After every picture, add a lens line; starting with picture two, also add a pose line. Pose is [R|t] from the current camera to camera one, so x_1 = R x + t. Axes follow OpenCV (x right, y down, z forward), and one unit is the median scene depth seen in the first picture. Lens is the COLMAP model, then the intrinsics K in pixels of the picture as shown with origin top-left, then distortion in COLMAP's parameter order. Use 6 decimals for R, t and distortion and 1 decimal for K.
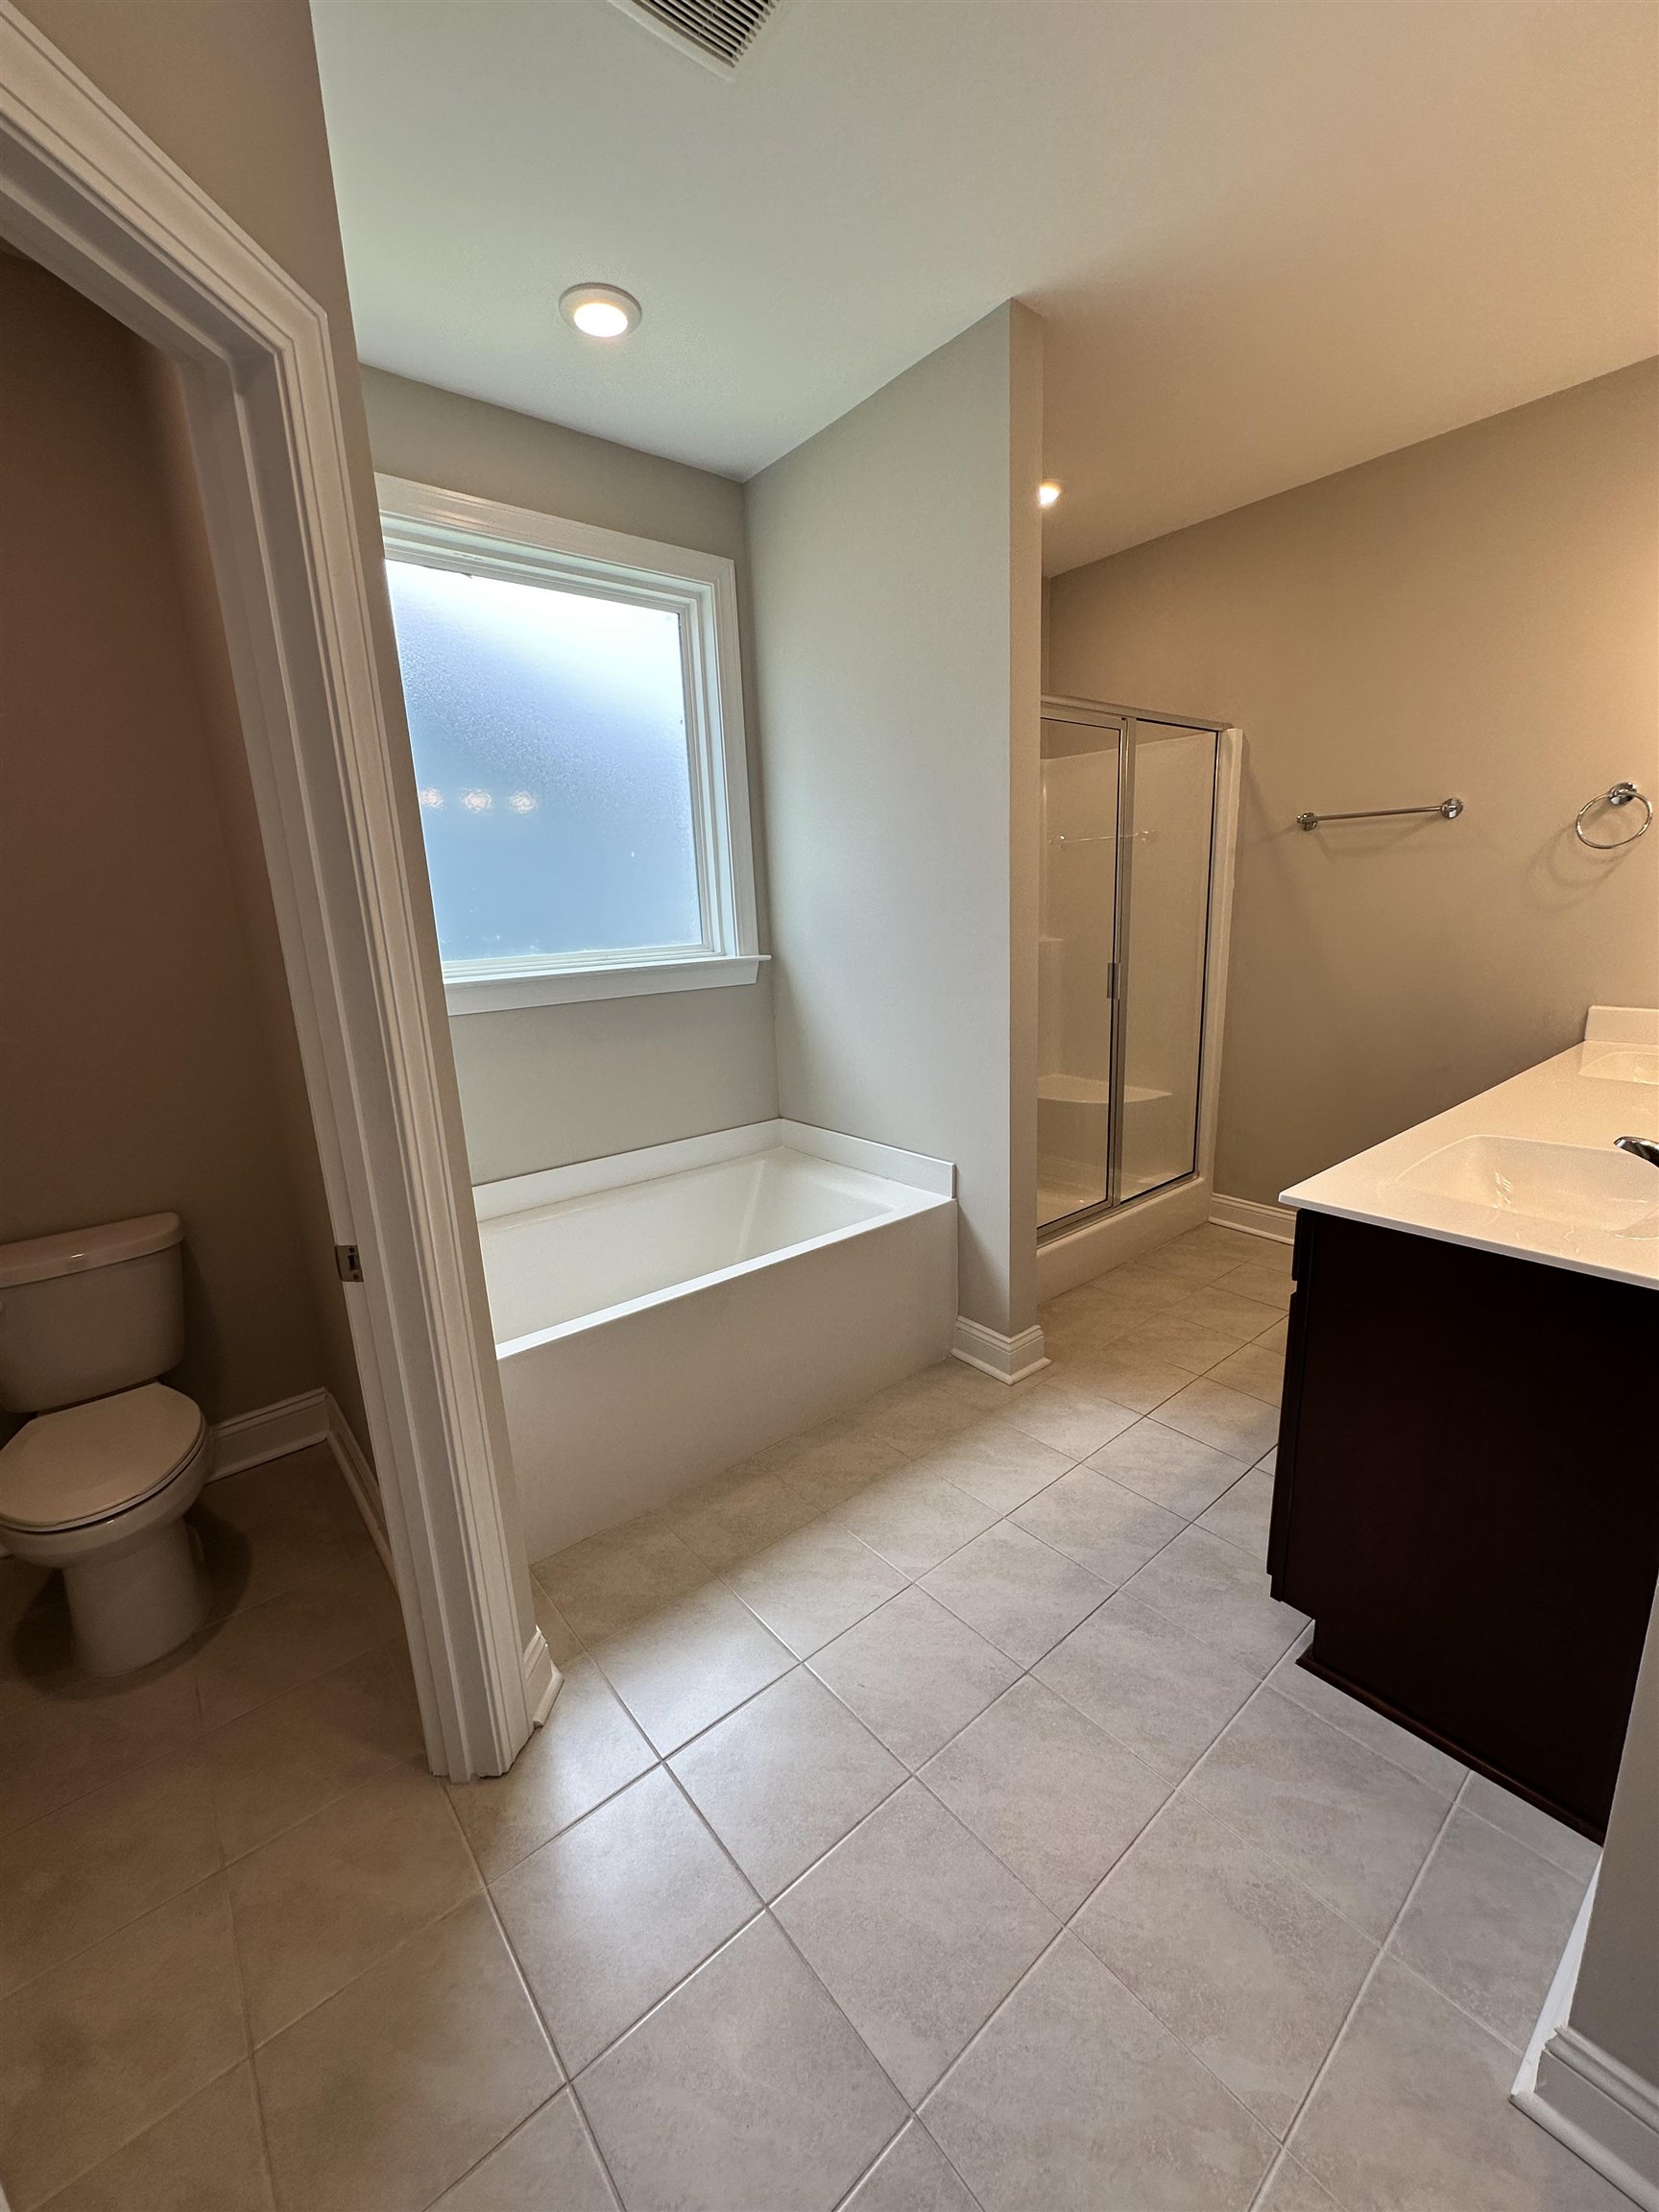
lens RADIAL K [[884.8, 0, 829.7], [0, 884.8, 1106.5], [0, 0, 1]] dist [-0.004037, 0.000720]
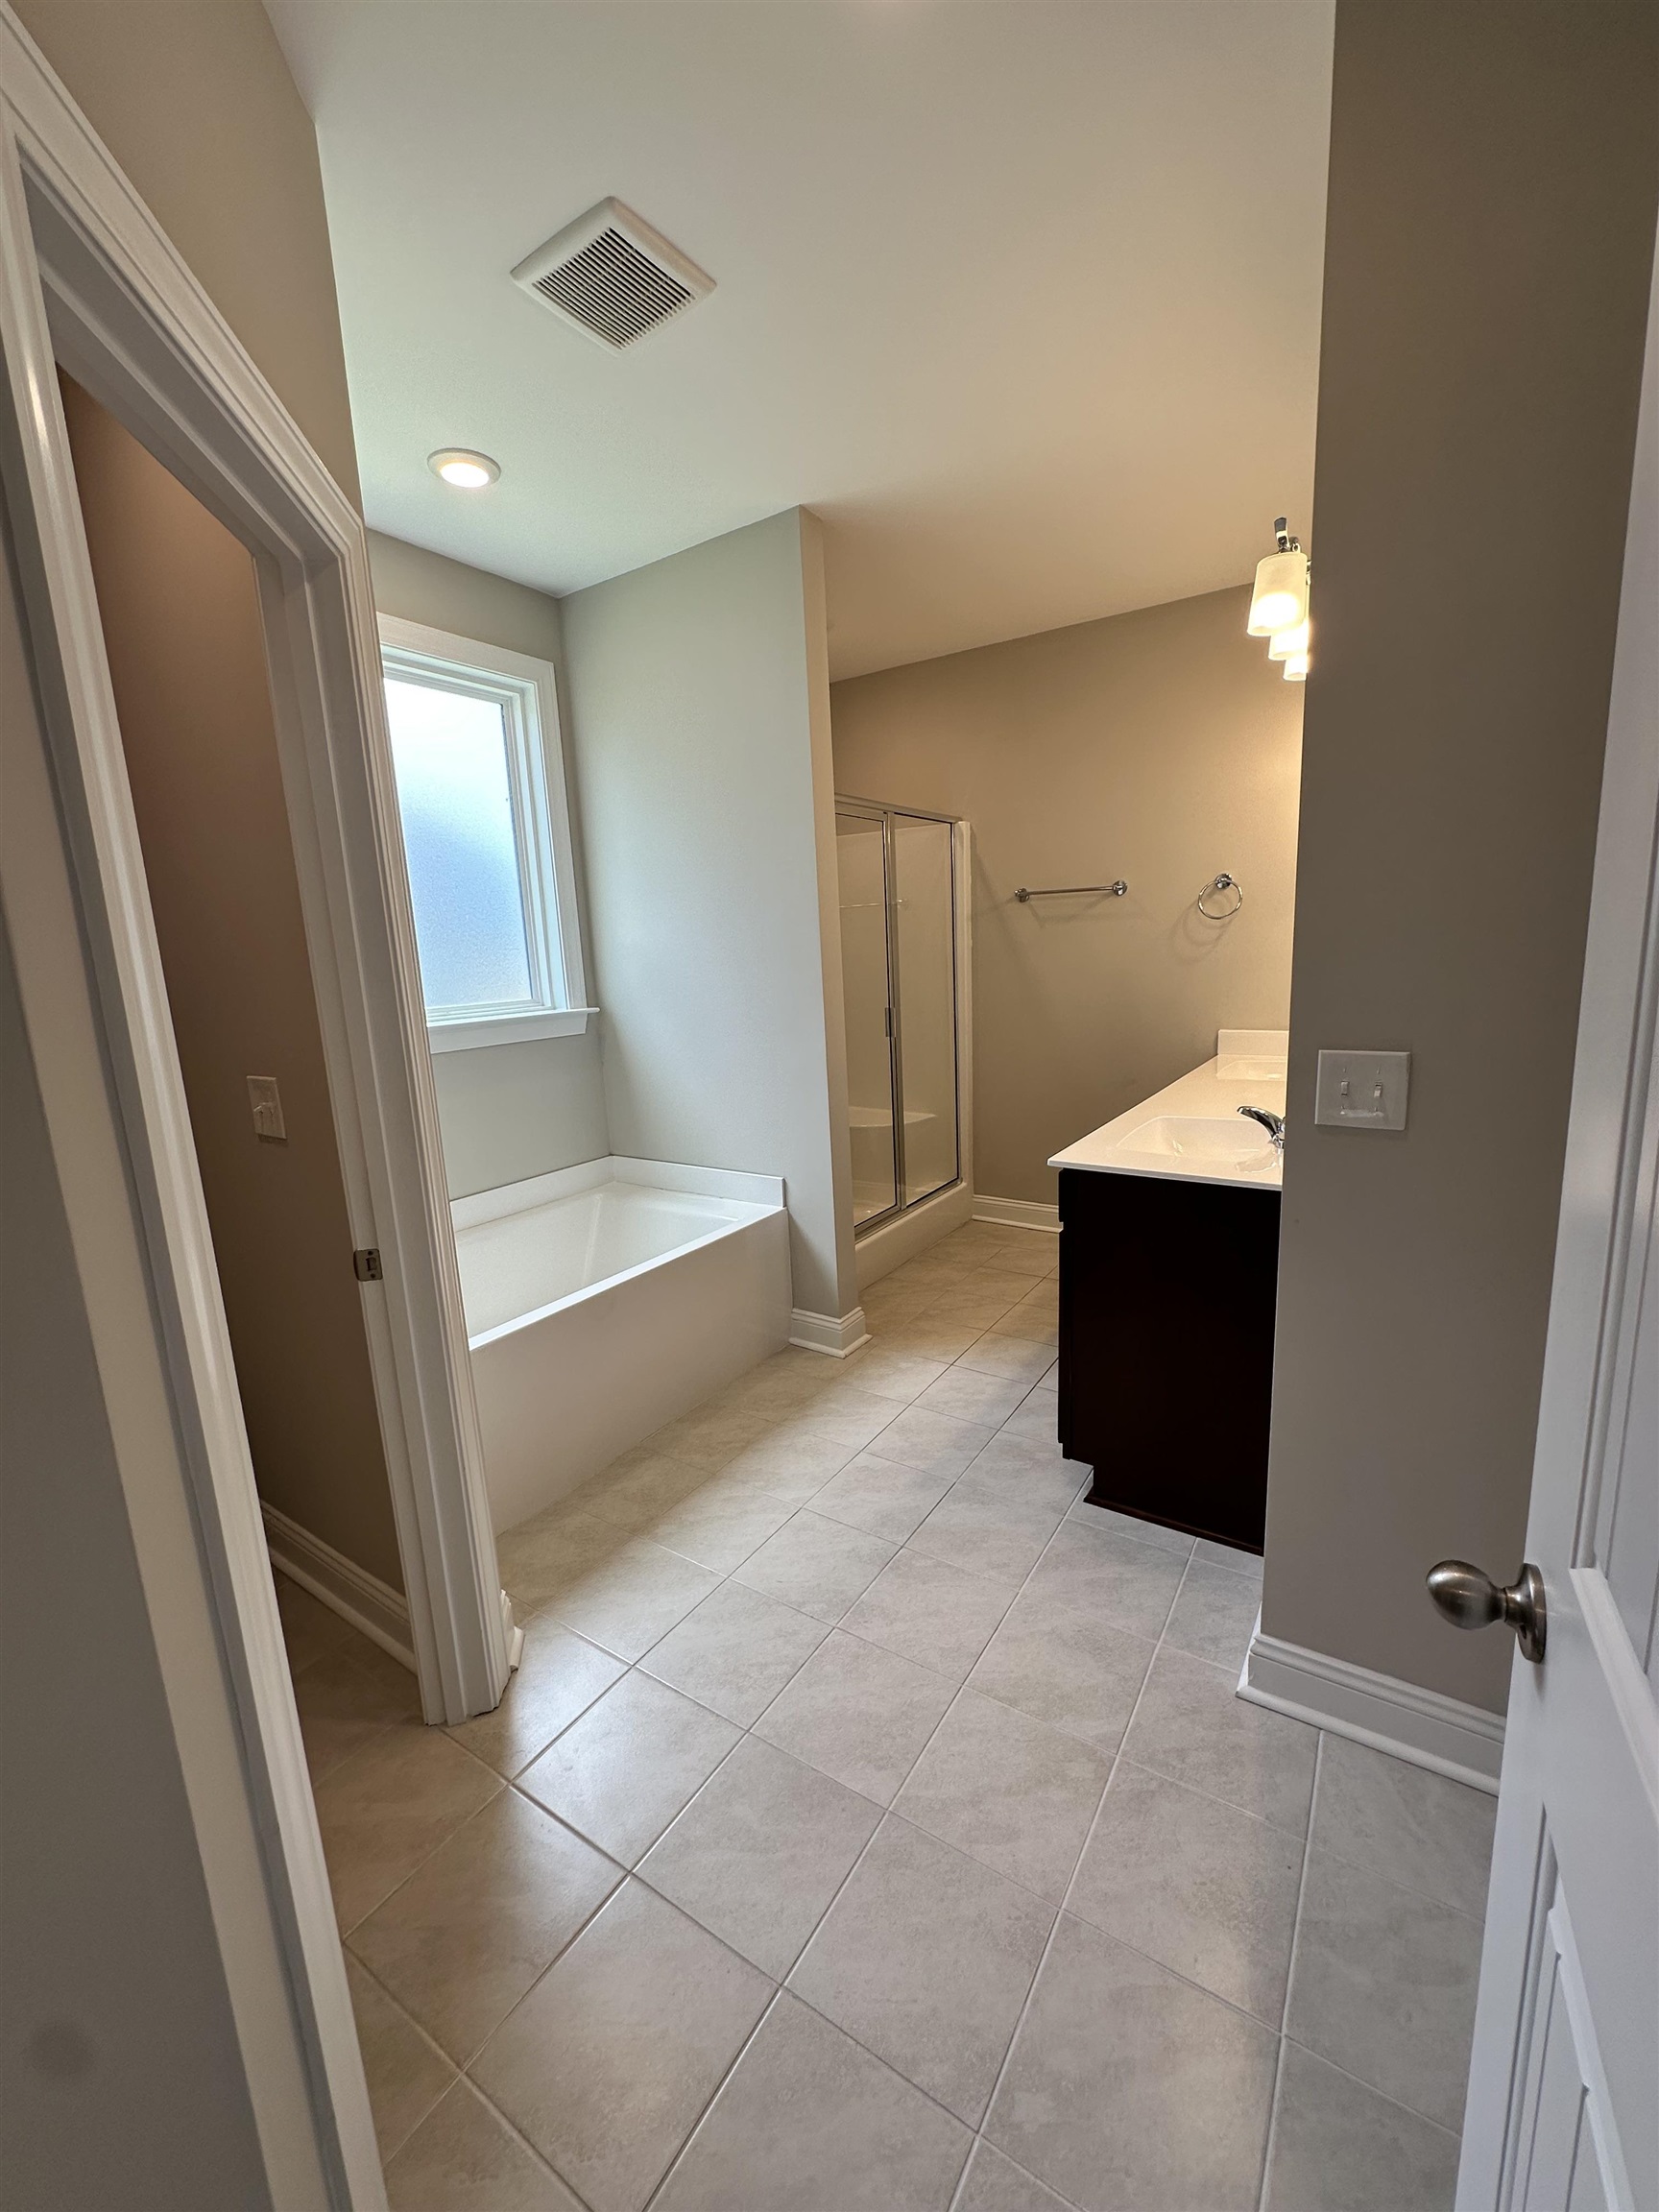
lens RADIAL K [[884.8, 0, 829.7], [0, 884.8, 1106.5], [0, 0, 1]] dist [-0.004037, 0.000720]
pose [[0.957300, -0.054319, 0.283946, -0.151125], [0.071114, 0.996256, -0.049169, 0.037289], [-0.280212, 0.067262, 0.957579, -0.183052]]
